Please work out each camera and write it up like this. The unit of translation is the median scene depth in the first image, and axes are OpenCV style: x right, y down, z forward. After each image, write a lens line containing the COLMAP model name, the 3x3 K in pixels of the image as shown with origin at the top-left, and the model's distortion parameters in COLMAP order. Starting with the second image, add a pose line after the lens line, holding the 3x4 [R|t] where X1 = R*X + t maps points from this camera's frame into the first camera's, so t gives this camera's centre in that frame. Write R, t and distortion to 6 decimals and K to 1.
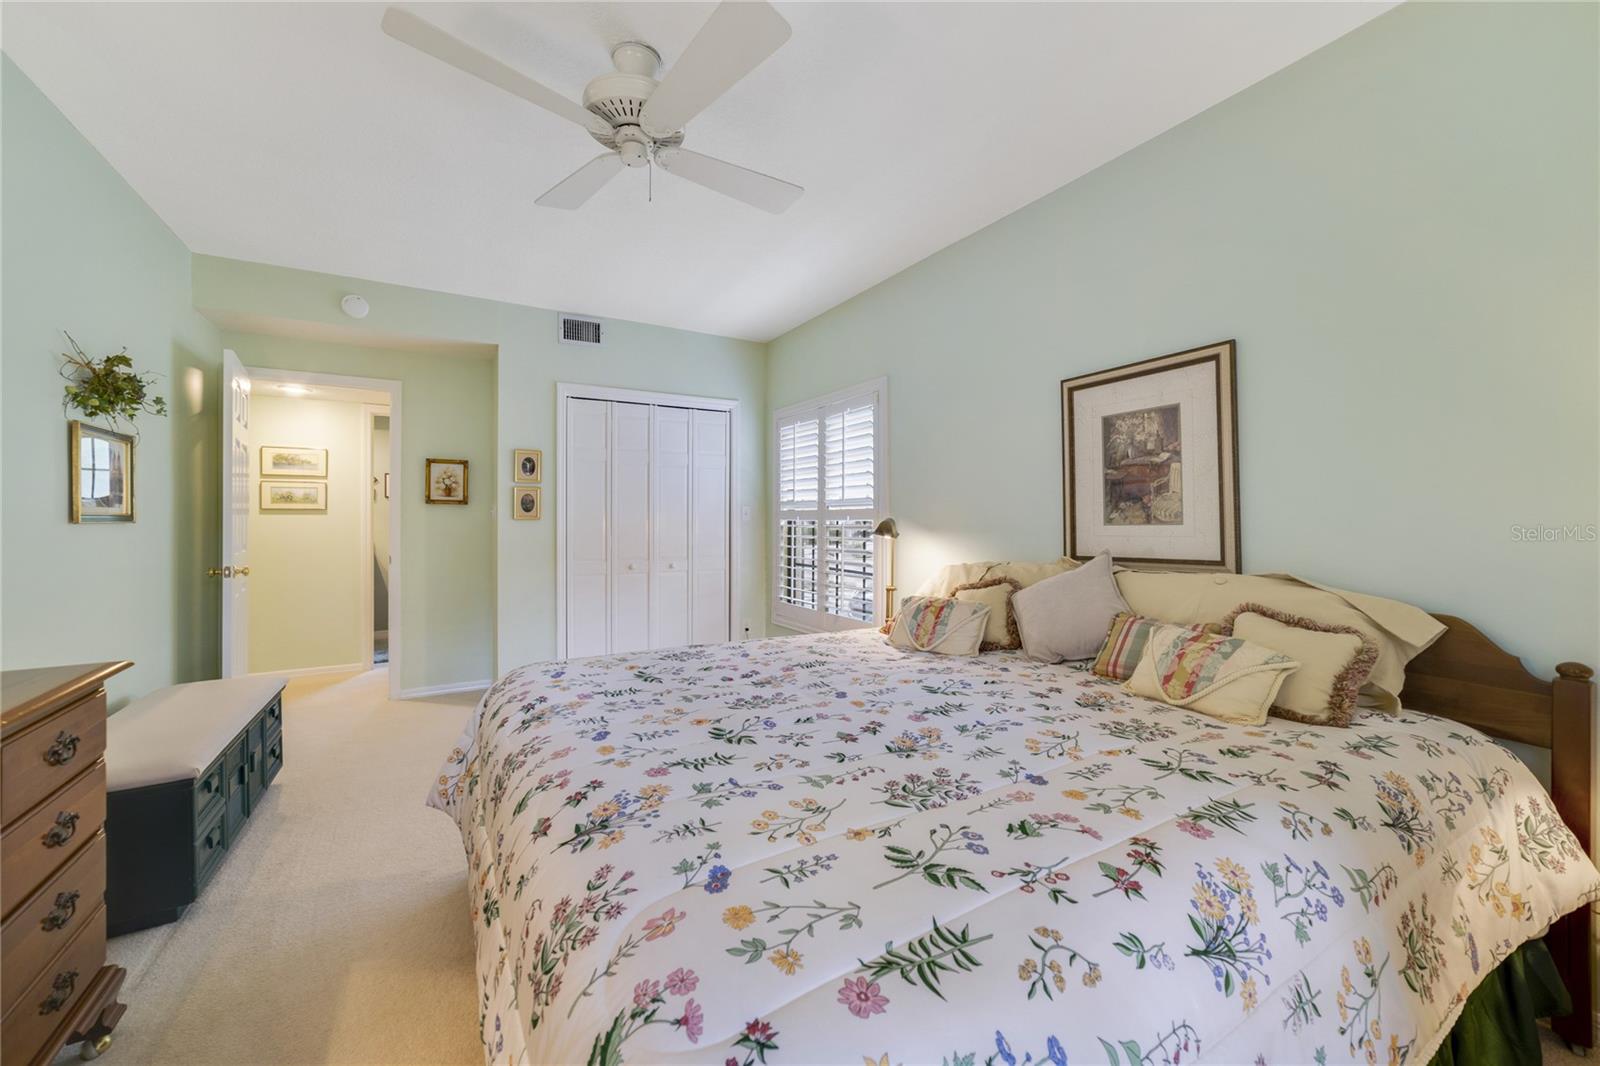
lens RADIAL K [[618.5, 0, 803.0], [0, 618.5, 527.3], [0, 0, 1]] dist [-0.017684, 0.005012]
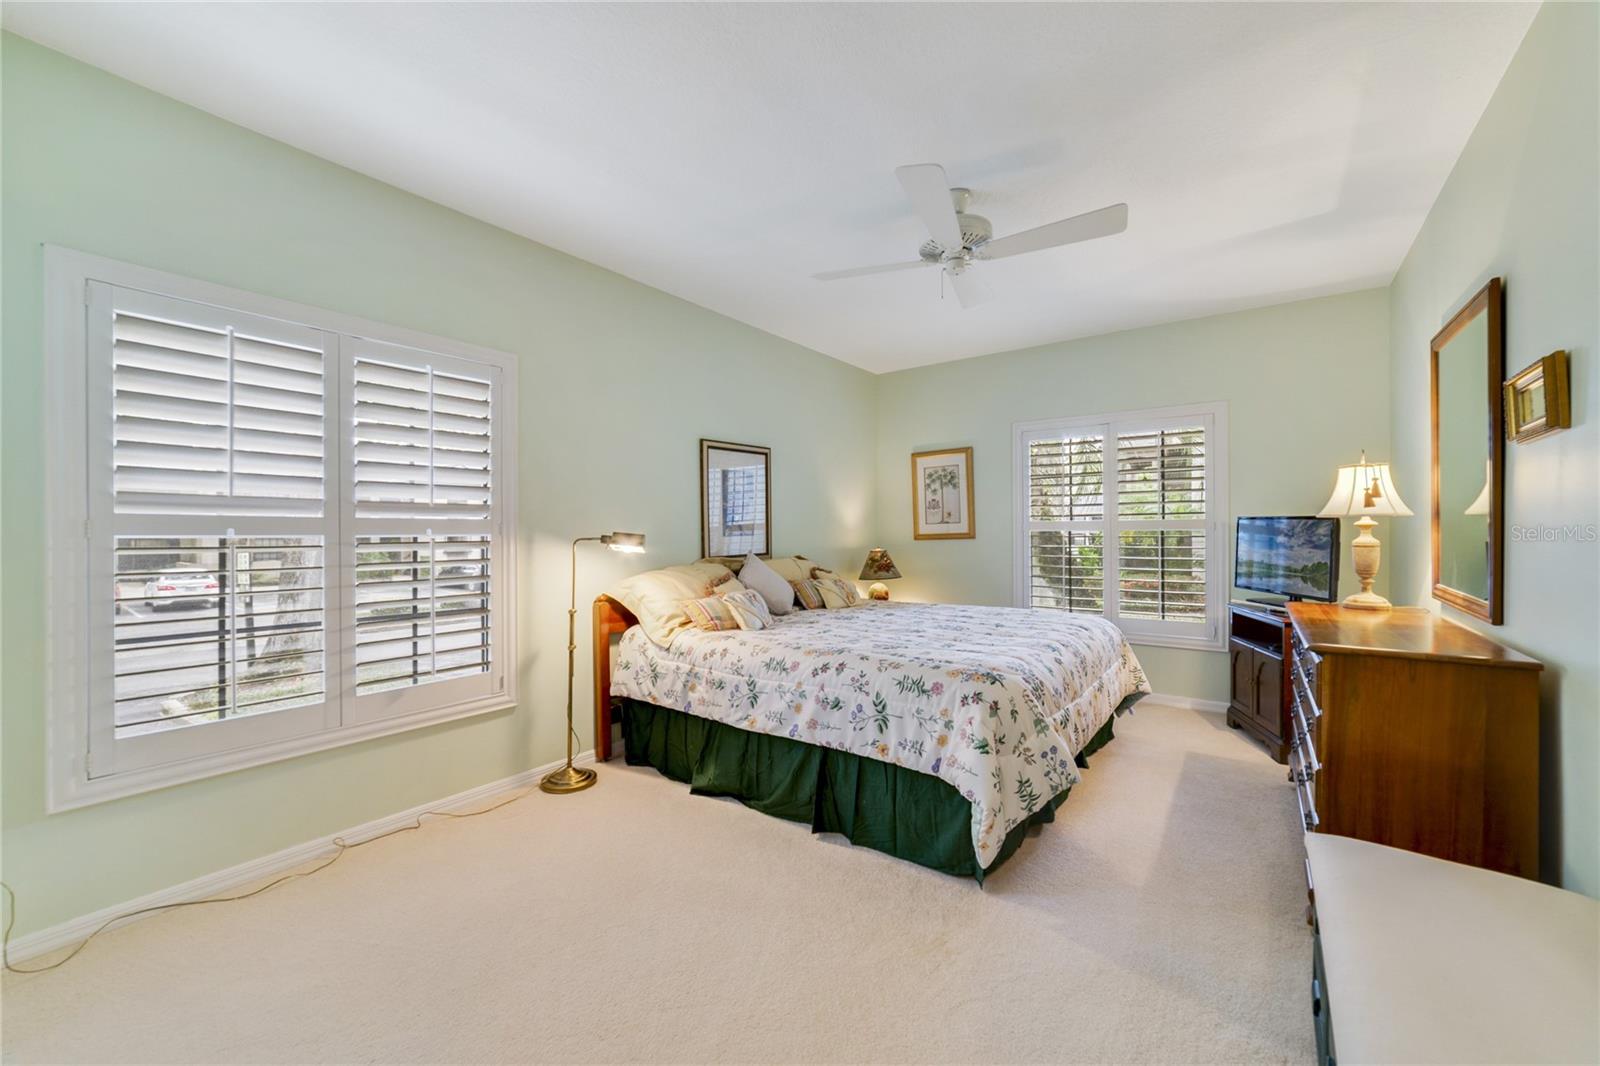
lens RADIAL K [[618.5, 0, 803.0], [0, 618.5, 527.3], [0, 0, 1]] dist [-0.017684, 0.005012]
pose [[-0.390464, 0.009253, 0.920572, -1.040654], [0.011395, 0.999921, -0.005217, -0.016815], [-0.920548, 0.008453, -0.390539, 1.366308]]
